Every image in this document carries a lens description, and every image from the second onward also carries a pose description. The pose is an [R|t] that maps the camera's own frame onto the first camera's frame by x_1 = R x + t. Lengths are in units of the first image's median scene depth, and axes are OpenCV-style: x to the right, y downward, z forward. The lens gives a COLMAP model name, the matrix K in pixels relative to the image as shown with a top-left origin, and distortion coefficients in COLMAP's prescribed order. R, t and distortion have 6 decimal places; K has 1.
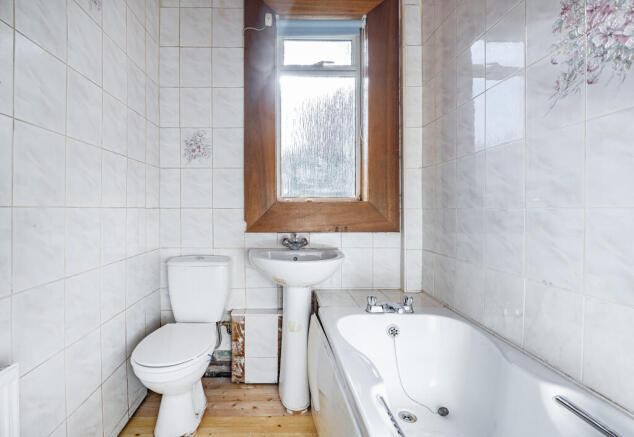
lens RADIAL K [[298.6, 0, 317.0], [0, 298.6, 198.9], [0, 0, 1]] dist [0.001466, -0.000079]
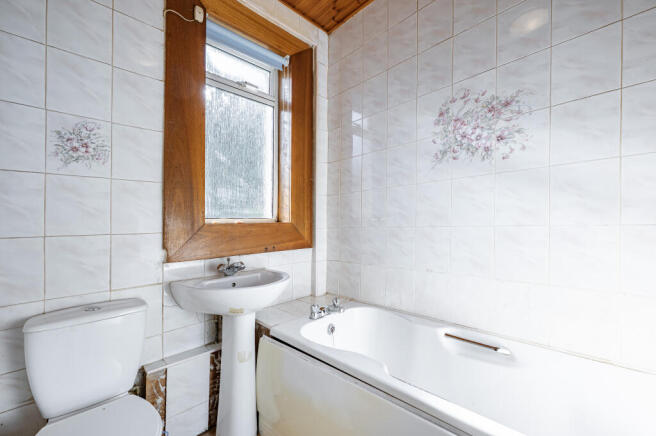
lens RADIAL K [[262.1, 0, 326.9], [0, 262.1, 215.8], [0, 0, 1]] dist [-0.001133, -0.000178]
pose [[0.724767, 0.004328, 0.688980, -0.412065], [-0.003635, 0.999990, -0.002459, -0.014761], [-0.688984, -0.000722, 0.724776, 0.194357]]
